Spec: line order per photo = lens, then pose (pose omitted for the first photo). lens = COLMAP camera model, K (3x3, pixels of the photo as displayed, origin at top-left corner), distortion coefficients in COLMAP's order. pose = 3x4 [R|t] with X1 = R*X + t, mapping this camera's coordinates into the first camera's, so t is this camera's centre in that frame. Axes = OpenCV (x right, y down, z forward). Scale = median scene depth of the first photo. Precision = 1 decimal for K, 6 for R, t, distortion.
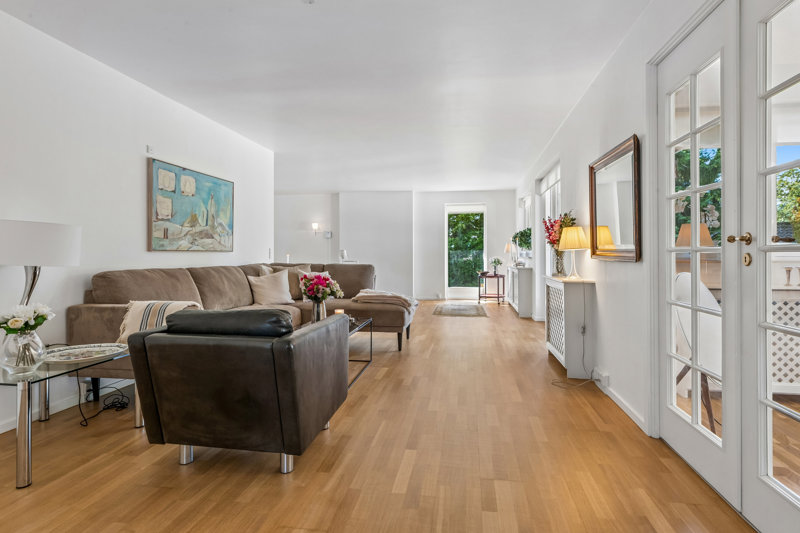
lens RADIAL K [[427.0, 0, 399.1], [0, 427.0, 259.5], [0, 0, 1]] dist [0.001809, 0.000088]
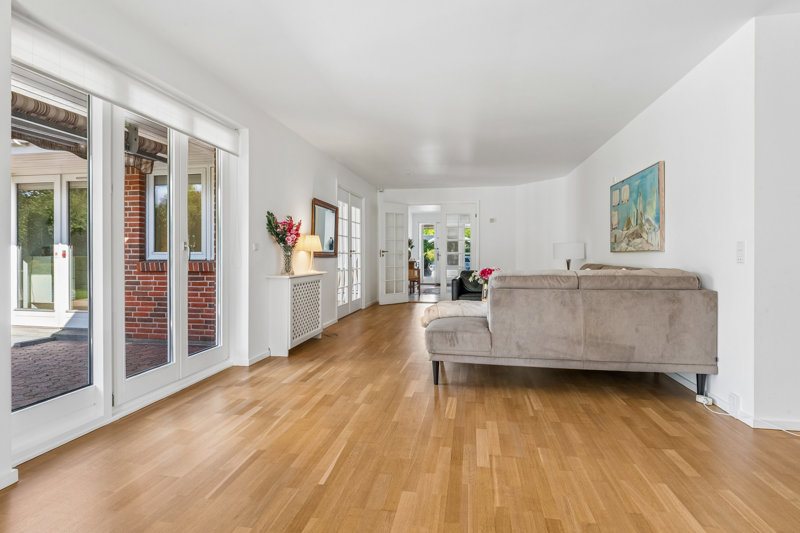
lens RADIAL K [[414.9, 0, 399.7], [0, 414.9, 260.8], [0, 0, 1]] dist [0.000114, 0.000012]
pose [[-0.999909, -0.000304, 0.013503, 0.079174], [0.000045, 0.999667, 0.025798, -0.021999], [-0.013506, 0.025796, -0.999576, 1.910317]]
